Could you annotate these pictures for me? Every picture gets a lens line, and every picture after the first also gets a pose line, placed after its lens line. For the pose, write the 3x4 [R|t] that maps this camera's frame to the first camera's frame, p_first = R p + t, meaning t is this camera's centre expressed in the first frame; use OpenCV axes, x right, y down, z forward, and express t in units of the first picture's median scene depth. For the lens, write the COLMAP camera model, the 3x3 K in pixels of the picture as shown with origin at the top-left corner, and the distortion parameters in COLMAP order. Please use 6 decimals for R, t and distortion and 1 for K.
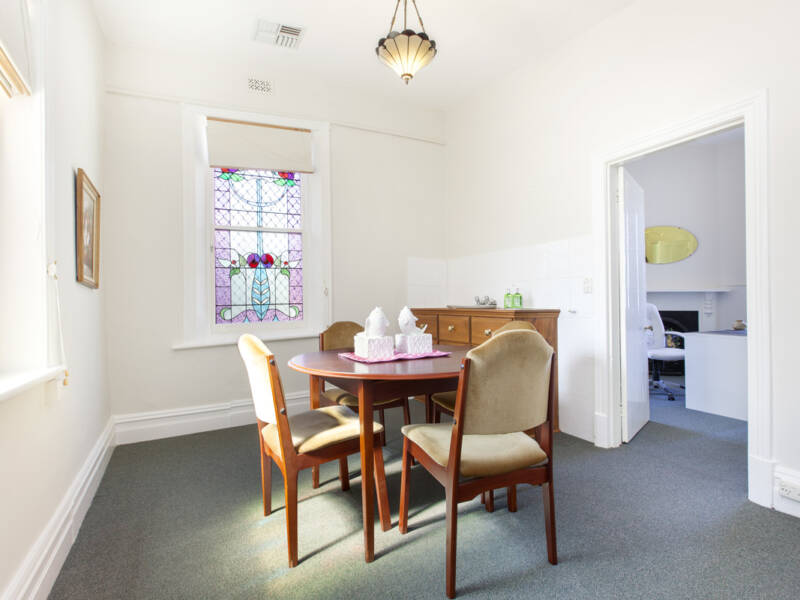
lens RADIAL K [[396.8, 0, 398.5], [0, 396.8, 298.4], [0, 0, 1]] dist [-0.000735, -0.000008]
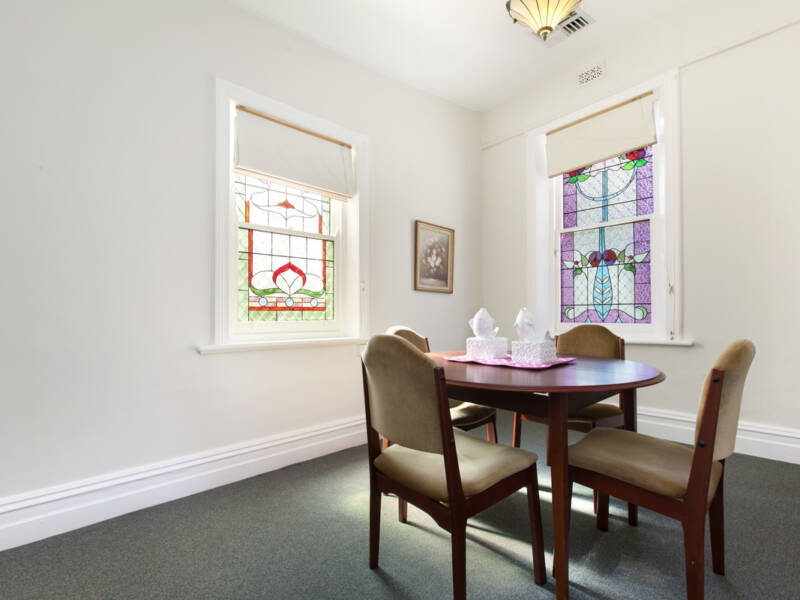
lens RADIAL K [[396.8, 0, 400.4], [0, 396.8, 305.7], [0, 0, 1]] dist [-0.000735, -0.000008]
pose [[0.293079, 0.006454, -0.956067, 0.413280], [0.014990, 0.999823, 0.011344, 0.000368], [0.955971, -0.017656, 0.292930, 0.260953]]
